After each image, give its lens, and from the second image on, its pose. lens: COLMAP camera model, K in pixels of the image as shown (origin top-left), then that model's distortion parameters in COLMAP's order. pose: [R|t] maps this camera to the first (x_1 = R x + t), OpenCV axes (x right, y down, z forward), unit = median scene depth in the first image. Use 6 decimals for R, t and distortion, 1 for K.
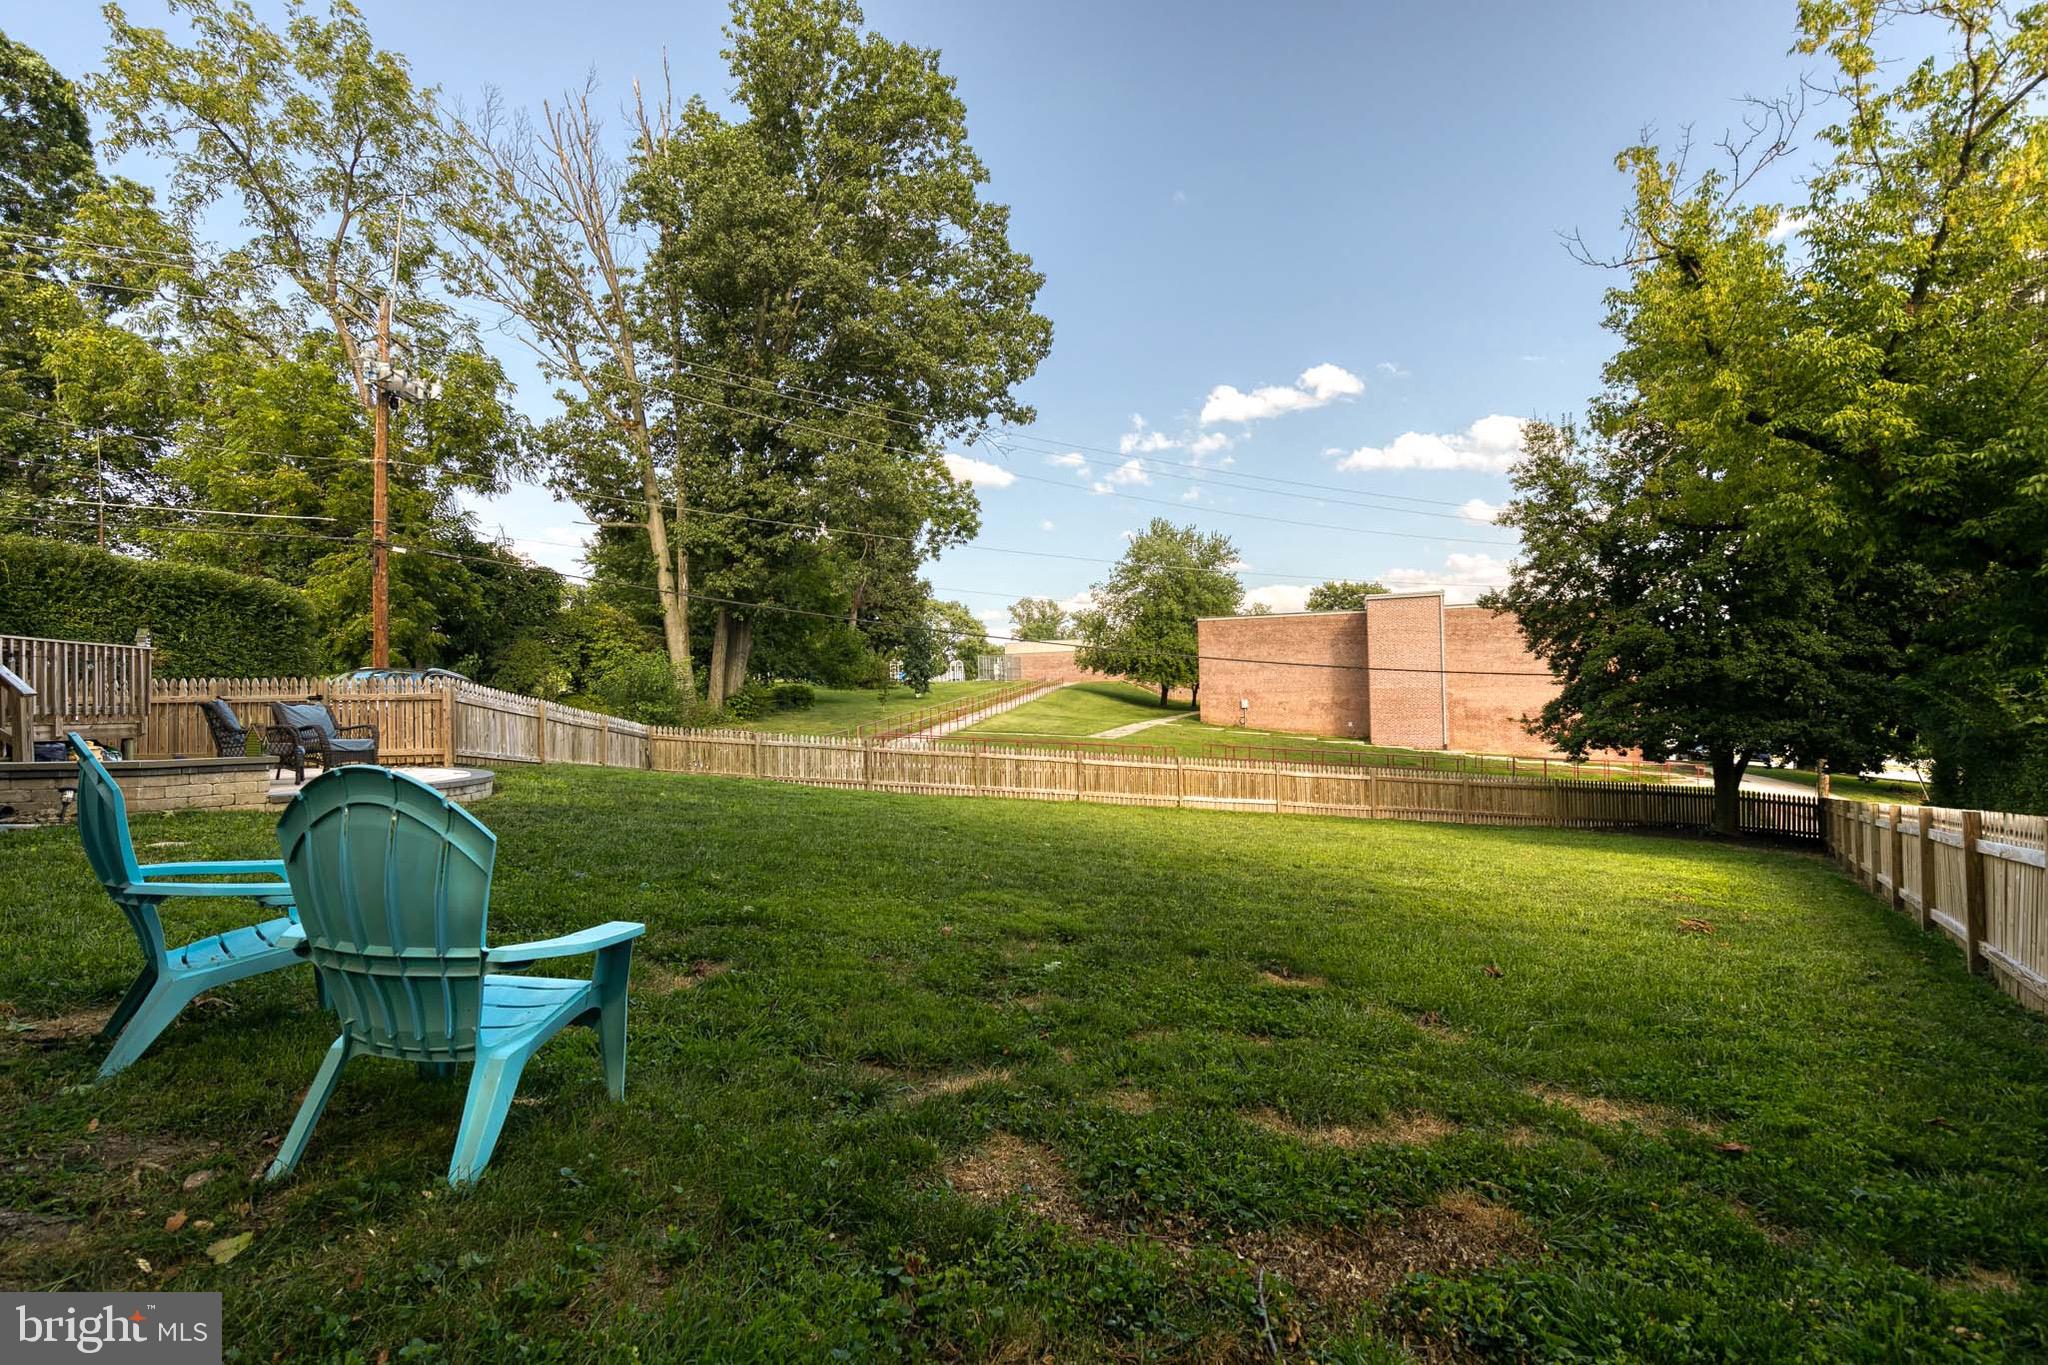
lens RADIAL K [[920.8, 0, 1044.7], [0, 920.8, 696.6], [0, 0, 1]] dist [0.004691, 0.001747]
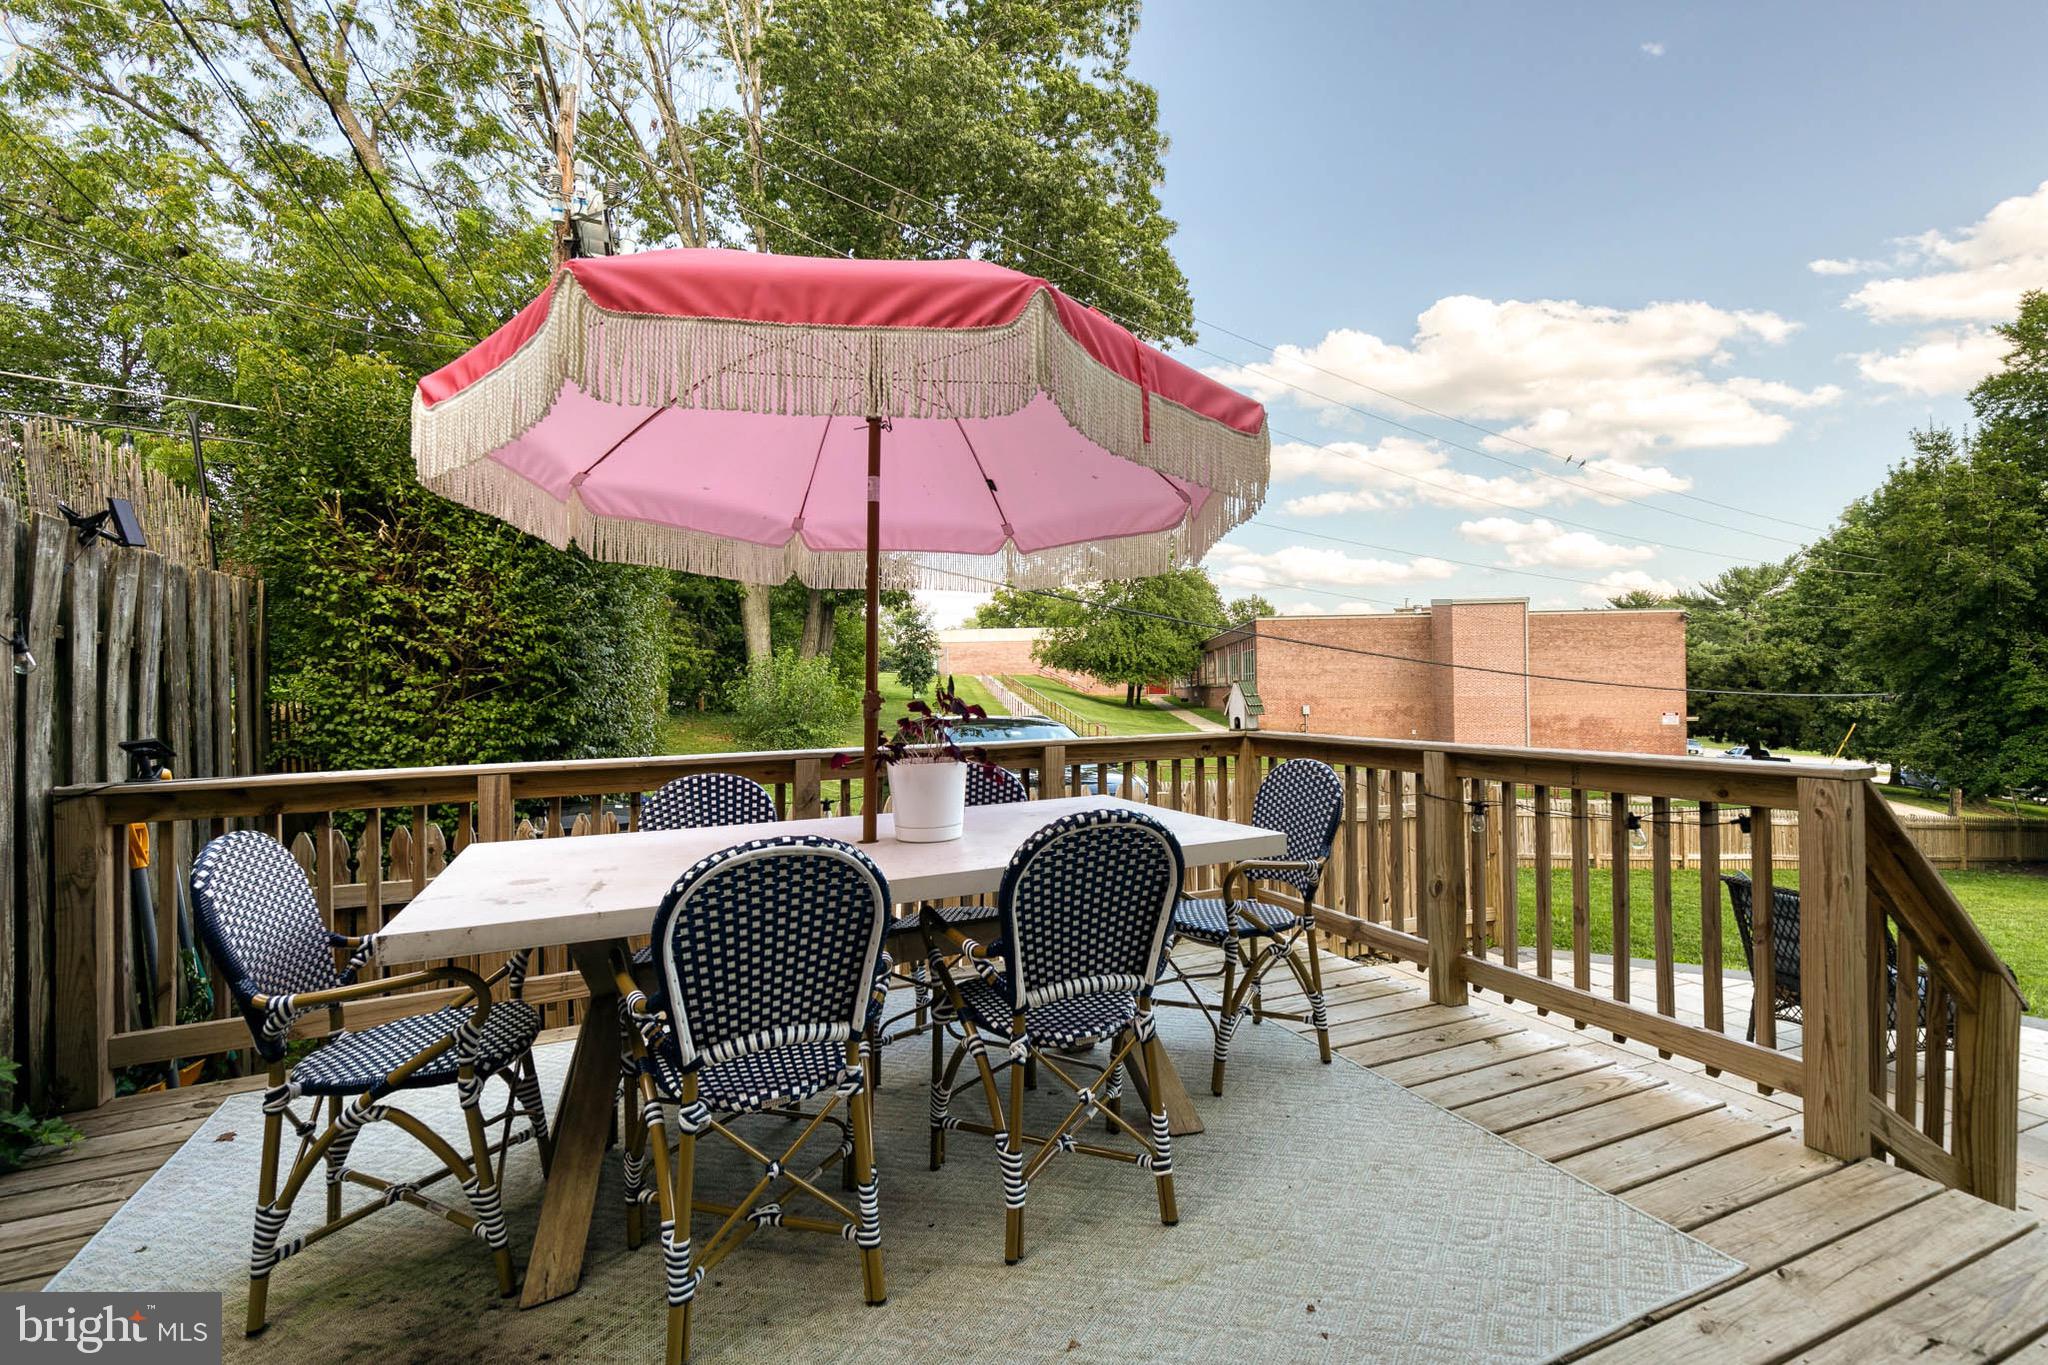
lens RADIAL K [[920.8, 0, 1021.3], [0, 920.8, 683.4], [0, 0, 1]] dist [0.004691, 0.001747]
pose [[0.968599, 0.008621, 0.248477, -0.310747], [-0.009197, 0.999957, 0.001154, -0.018830], [-0.248456, -0.003403, 0.968637, 0.168714]]
